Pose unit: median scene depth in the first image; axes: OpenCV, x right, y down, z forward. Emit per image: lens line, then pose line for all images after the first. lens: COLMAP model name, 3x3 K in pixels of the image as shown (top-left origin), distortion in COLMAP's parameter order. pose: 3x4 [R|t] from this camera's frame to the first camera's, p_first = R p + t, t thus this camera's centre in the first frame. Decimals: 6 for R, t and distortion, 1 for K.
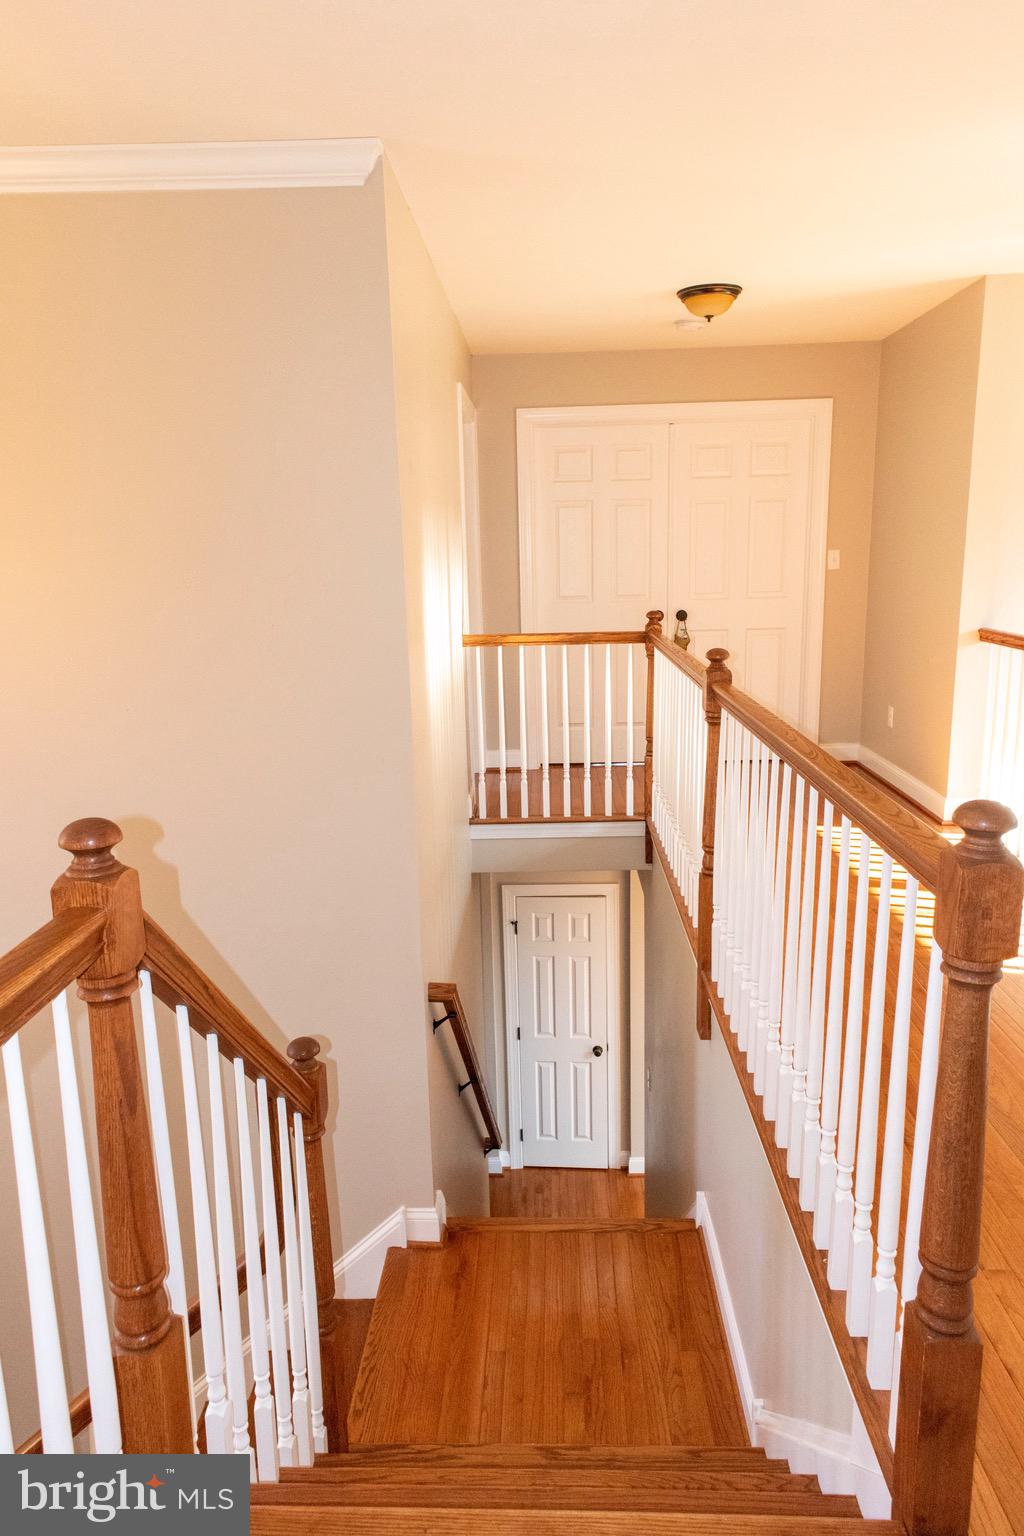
lens RADIAL K [[1016.9, 0, 512.0], [0, 1016.9, 768.0], [0, 0, 1]] dist [0.025231, -0.003052]
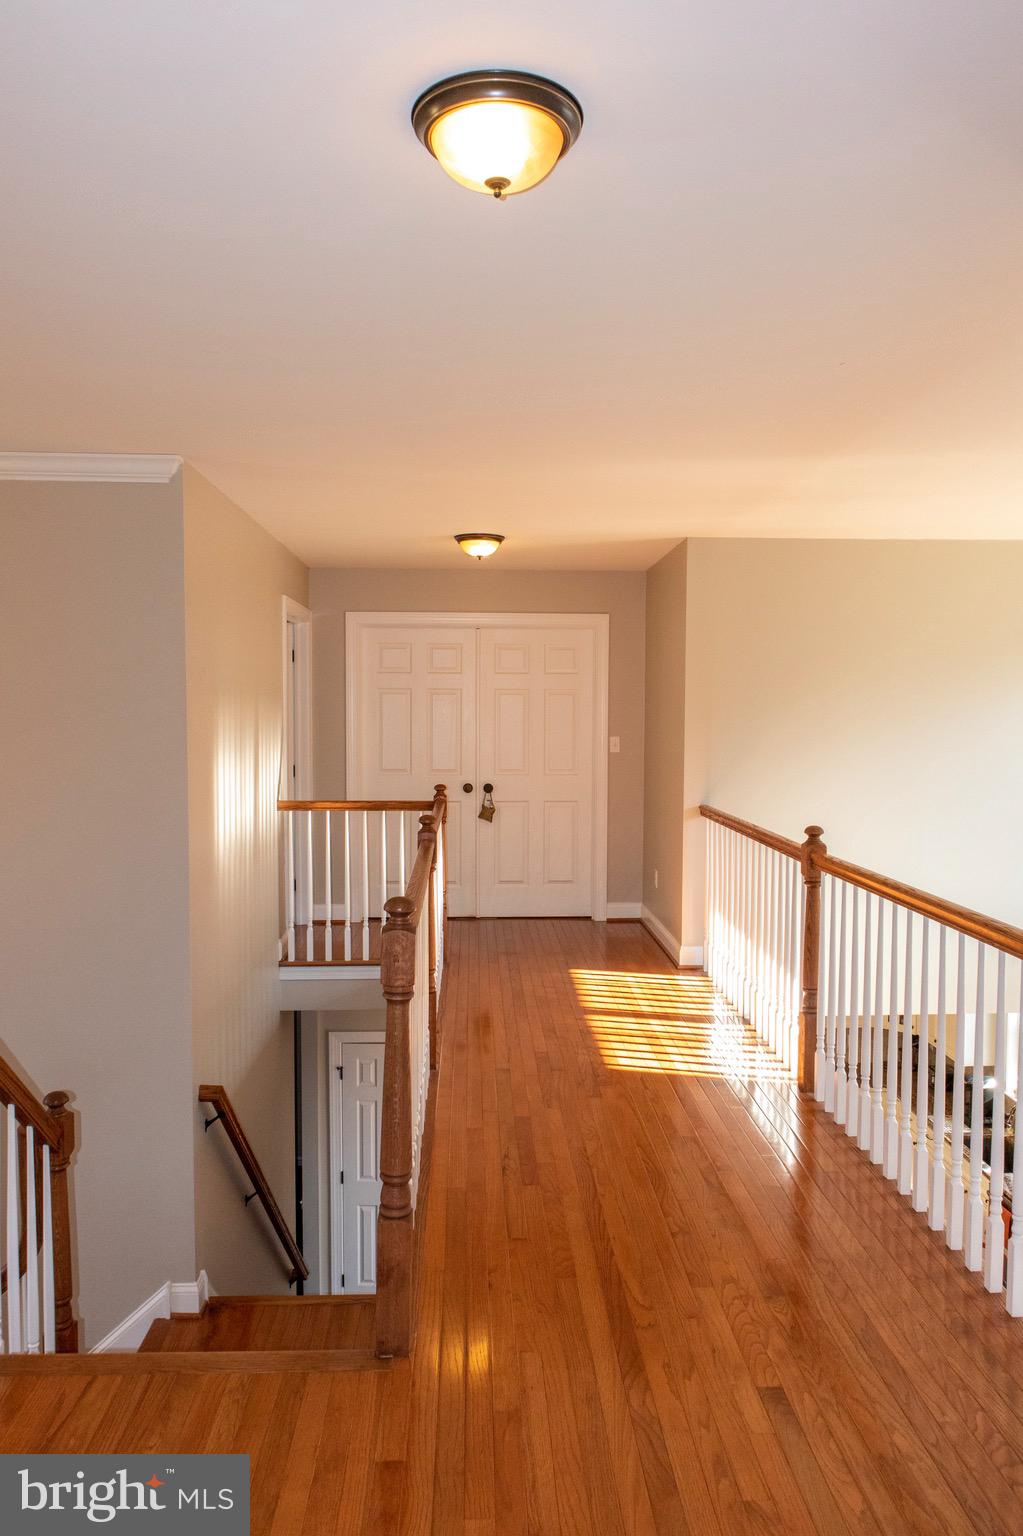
lens RADIAL K [[1054.9, 0, 511.5], [0, 1054.9, 768.0], [0, 0, 1]] dist [-0.007276, -0.001104]
pose [[0.996544, 0.024683, 0.079308, 0.121627], [-0.011519, 0.986667, -0.162346, 0.025898], [-0.082258, 0.160872, 0.983542, -0.220399]]
